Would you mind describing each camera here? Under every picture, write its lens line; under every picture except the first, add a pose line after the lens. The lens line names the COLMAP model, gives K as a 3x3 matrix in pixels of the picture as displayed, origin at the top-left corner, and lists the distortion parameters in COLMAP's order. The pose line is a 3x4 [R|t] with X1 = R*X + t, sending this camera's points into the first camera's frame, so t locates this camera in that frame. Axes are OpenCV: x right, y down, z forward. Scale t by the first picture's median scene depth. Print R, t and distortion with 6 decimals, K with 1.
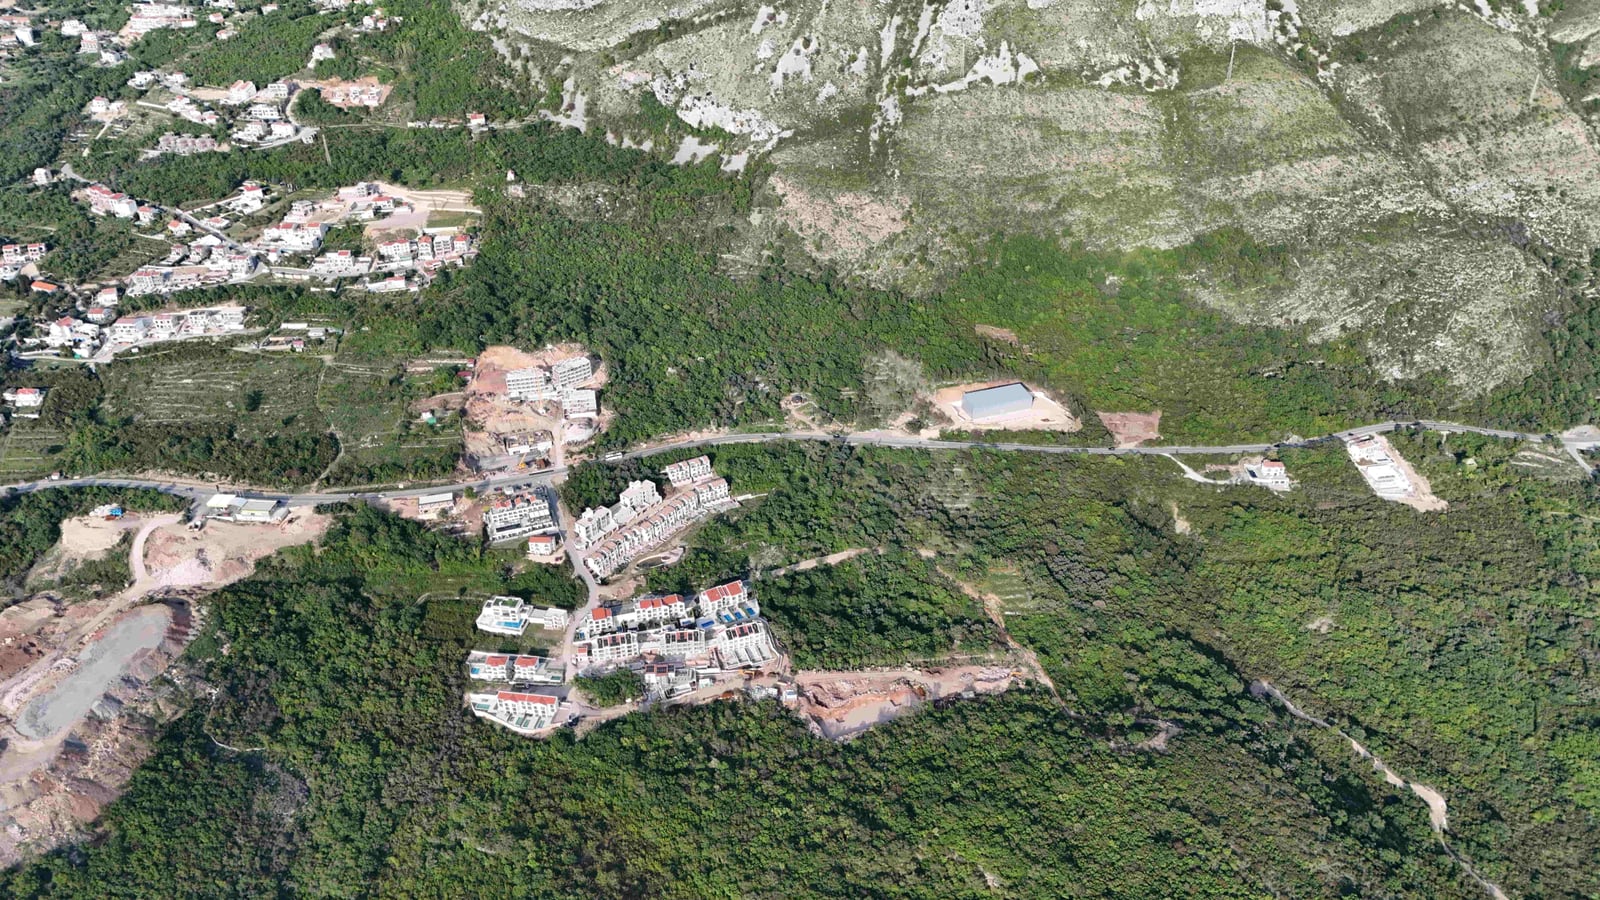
lens RADIAL K [[1172.7, 0, 800.0], [0, 1172.7, 448.0], [0, 0, 1]] dist [0.080071, -0.075723]
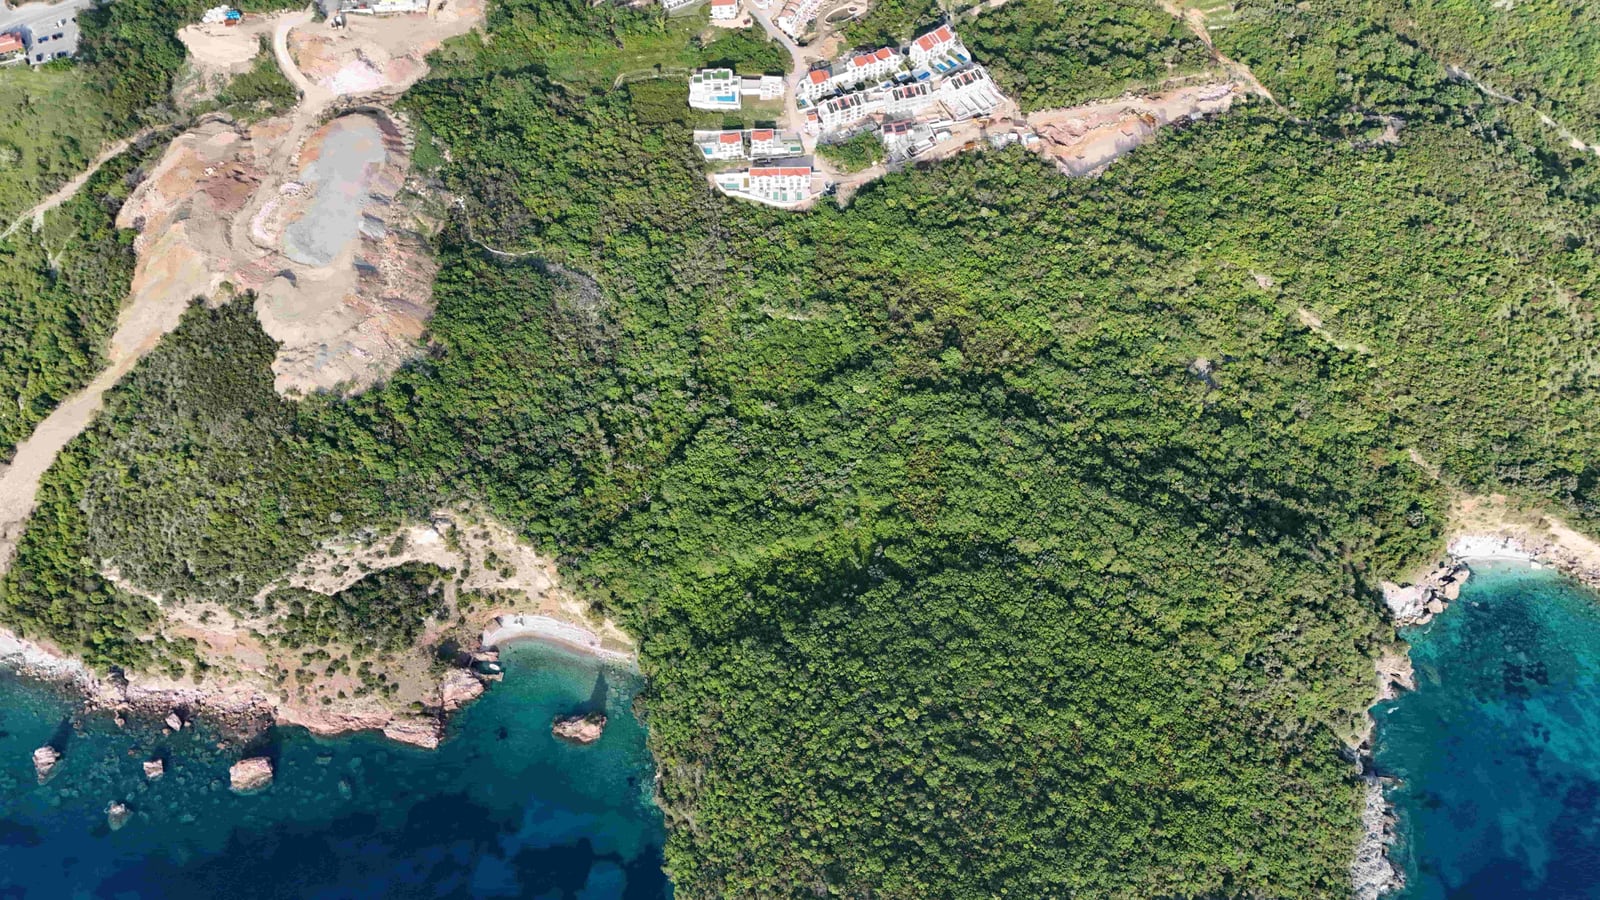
lens RADIAL K [[1169.3, 0, 800.0], [0, 1169.3, 450.0], [0, 0, 1]] dist [0.092655, -0.101599]
pose [[0.985557, -0.142133, 0.092066, -0.316180], [0.088472, 0.895713, 0.435741, -0.005806], [-0.144398, -0.421303, 0.895351, 0.020969]]
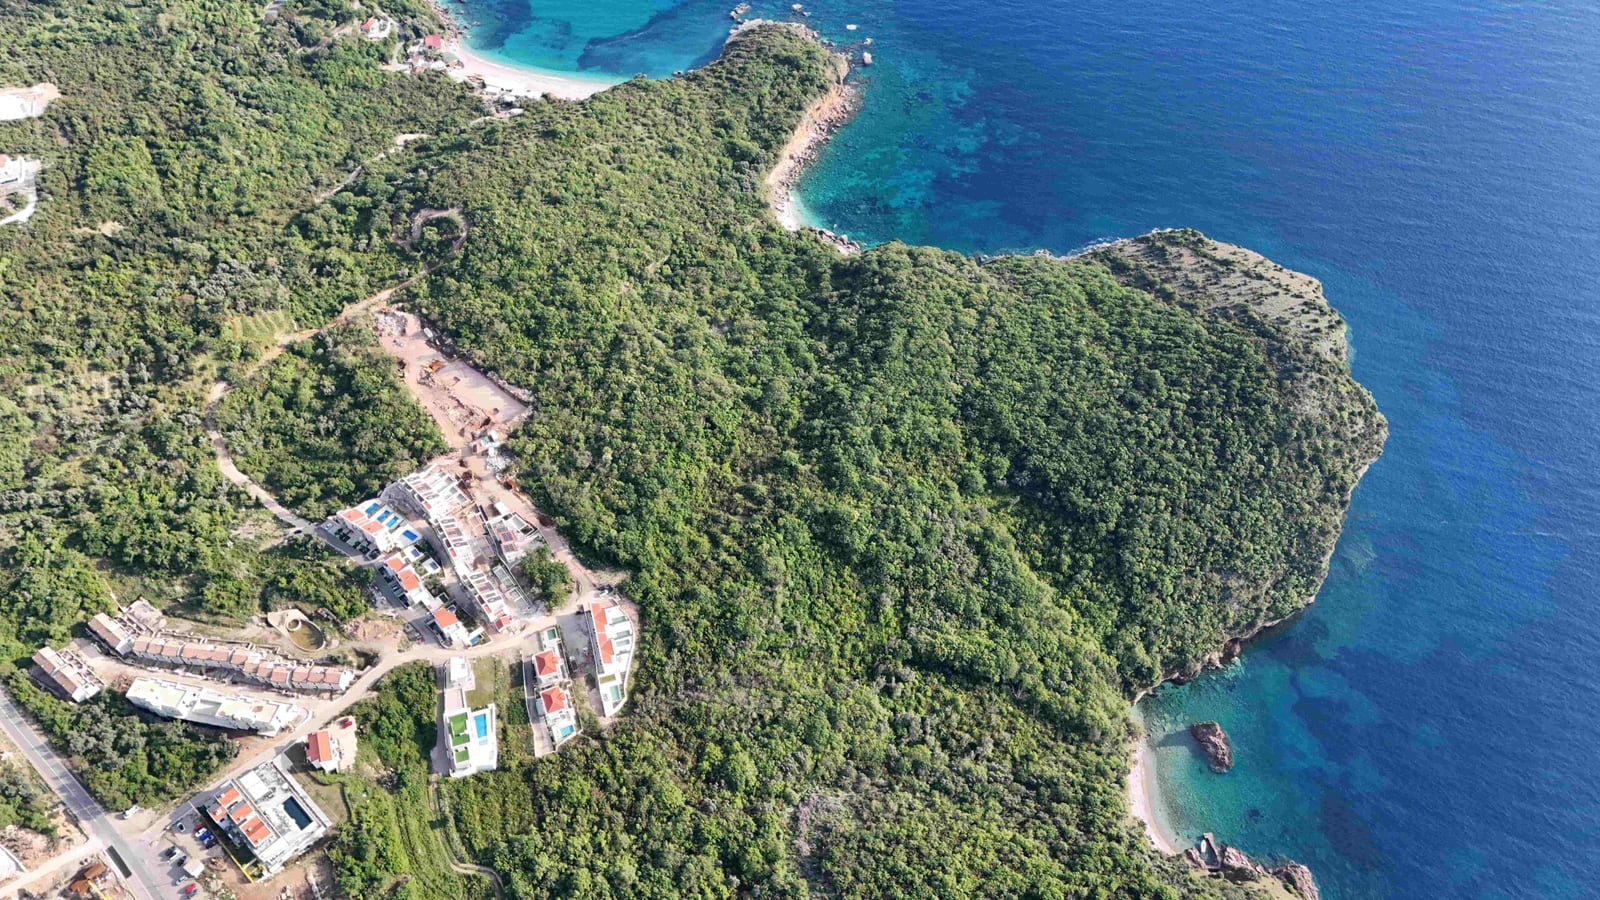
lens RADIAL K [[1172.7, 0, 800.0], [0, 1172.7, 448.0], [0, 0, 1]] dist [0.080071, -0.075723]
pose [[-0.439020, -0.679248, 0.588119, -0.642849], [0.479549, 0.376394, 0.792692, -0.393976], [-0.759799, 0.630040, 0.160488, 0.639039]]
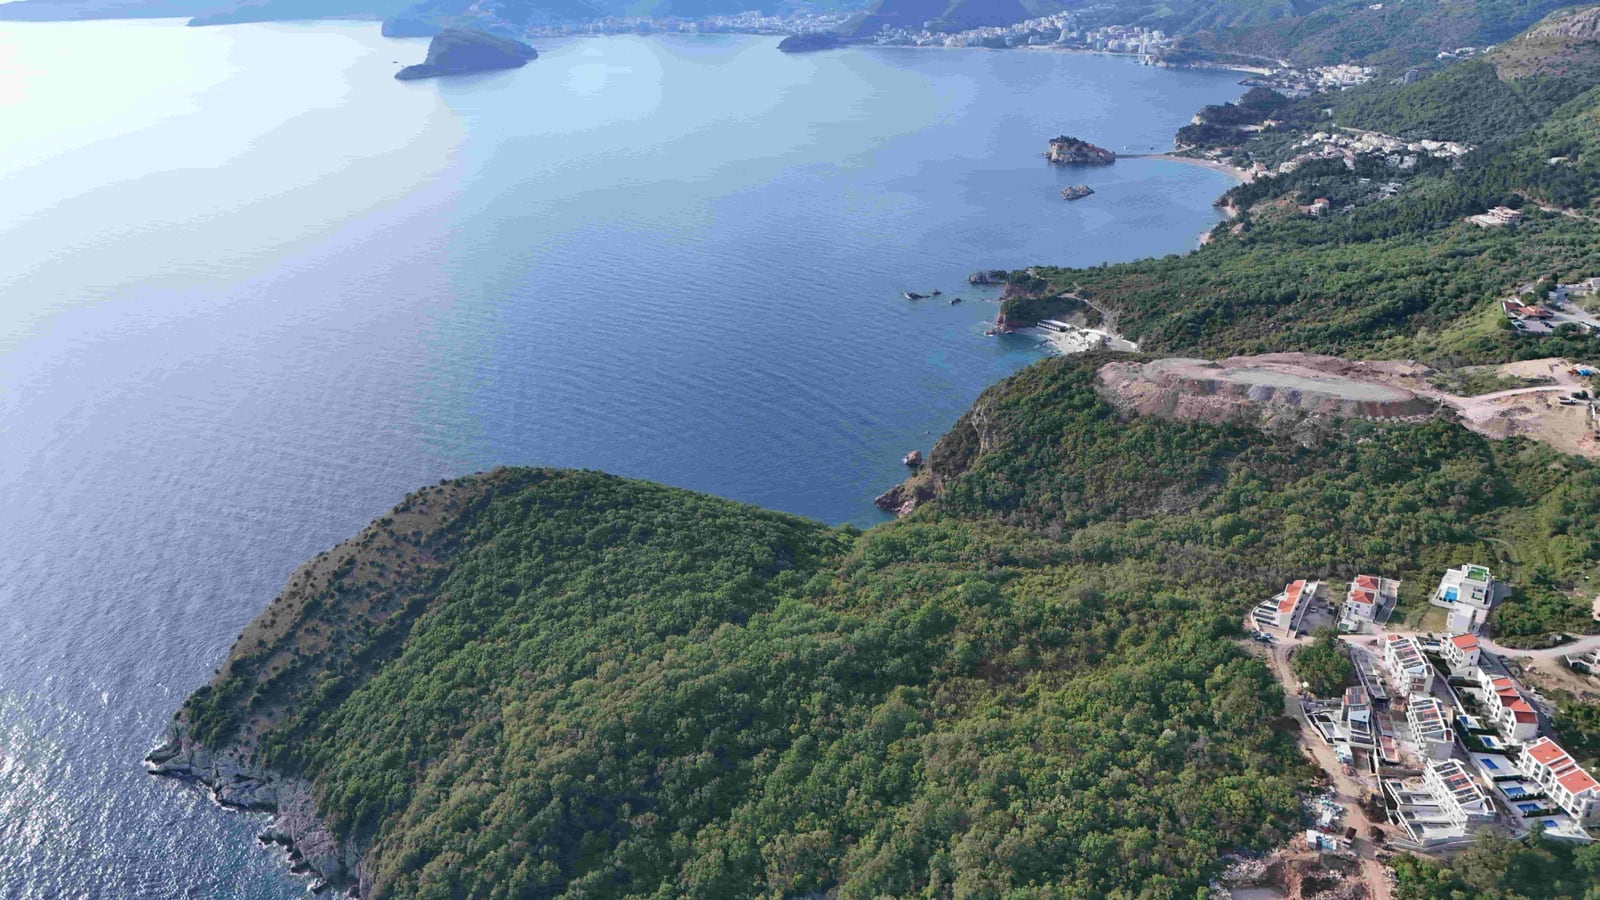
lens RADIAL K [[1172.7, 0, 800.0], [0, 1172.7, 448.0], [0, 0, 1]] dist [0.080071, -0.075723]
pose [[-0.372034, 0.366066, -0.852986, 0.489348], [-0.468310, 0.719394, 0.512990, -0.101948], [0.801421, 0.590312, -0.096207, 0.708965]]
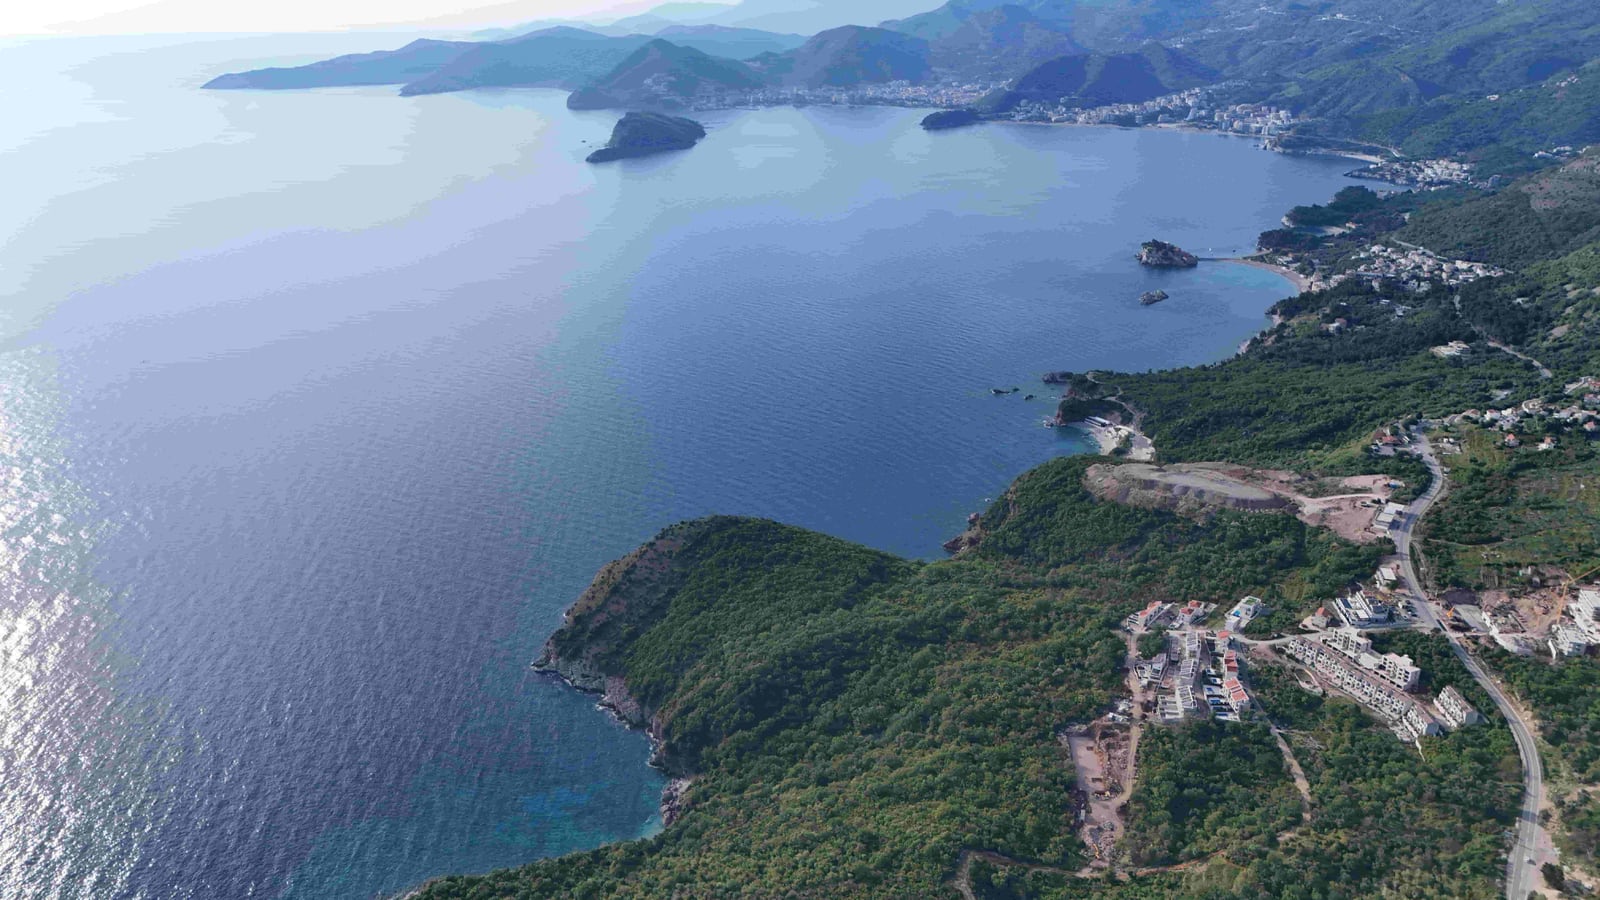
lens RADIAL K [[1172.7, 0, 800.0], [0, 1172.7, 448.0], [0, 0, 1]] dist [0.080071, -0.075723]
pose [[-0.481895, 0.323664, -0.814259, 1.005115], [-0.435523, 0.717883, 0.543106, -0.487336], [0.760327, 0.616349, -0.204982, 0.797409]]
